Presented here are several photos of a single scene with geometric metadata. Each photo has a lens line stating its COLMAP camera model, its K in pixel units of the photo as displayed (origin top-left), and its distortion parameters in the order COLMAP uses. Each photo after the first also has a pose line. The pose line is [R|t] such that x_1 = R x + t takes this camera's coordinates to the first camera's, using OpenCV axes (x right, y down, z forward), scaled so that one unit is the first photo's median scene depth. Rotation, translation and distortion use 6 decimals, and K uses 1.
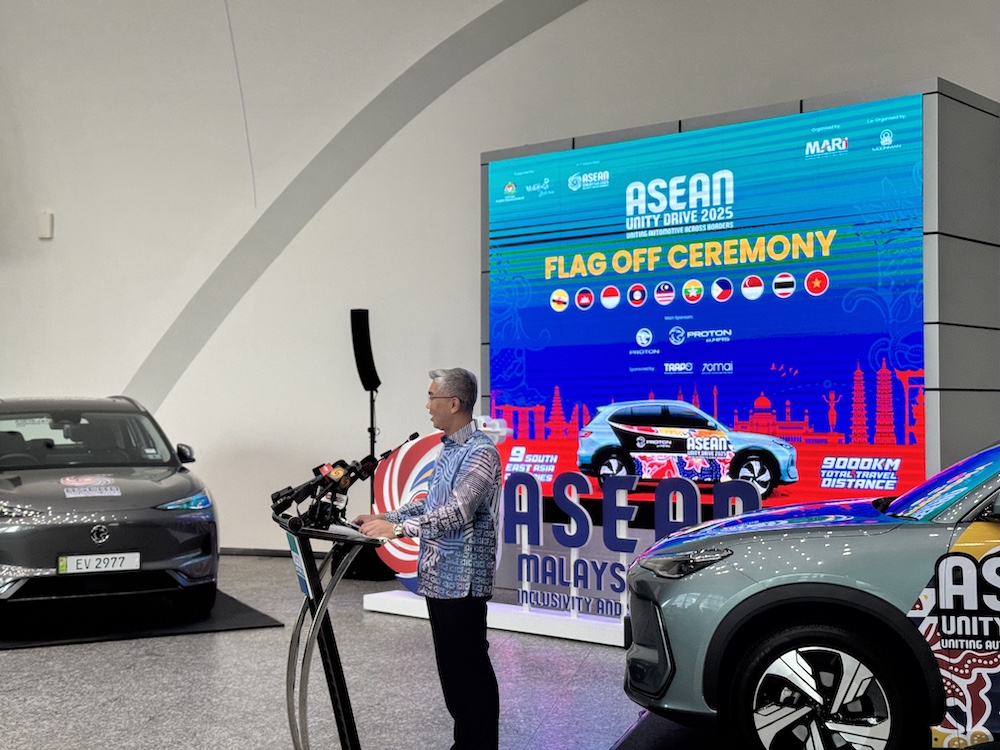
lens RADIAL K [[1401.6, 0, 500.0], [0, 1401.6, 375.0], [0, 0, 1]] dist [0.221751, -0.548488]
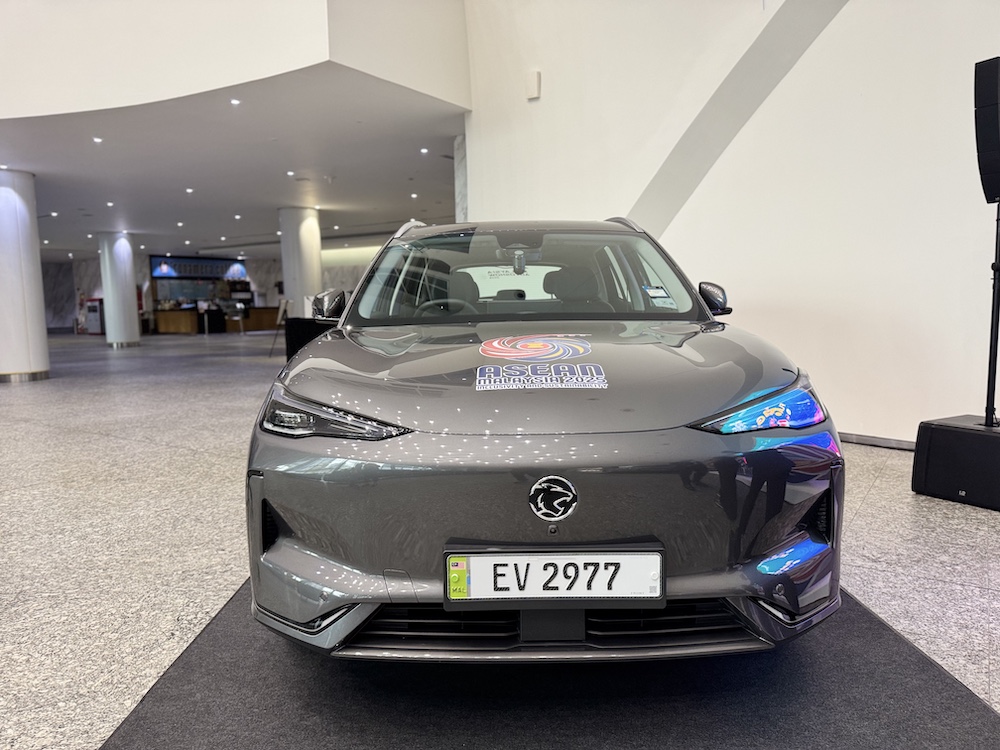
lens RADIAL K [[702.6, 0, 500.0], [0, 702.6, 375.0], [0, 0, 1]] dist [0.063064, 0.000178]
pose [[0.919325, 0.033583, -0.392063, -0.197279], [0.016520, 0.992179, 0.123725, 0.051316], [0.393152, -0.120220, 0.911580, 0.734243]]
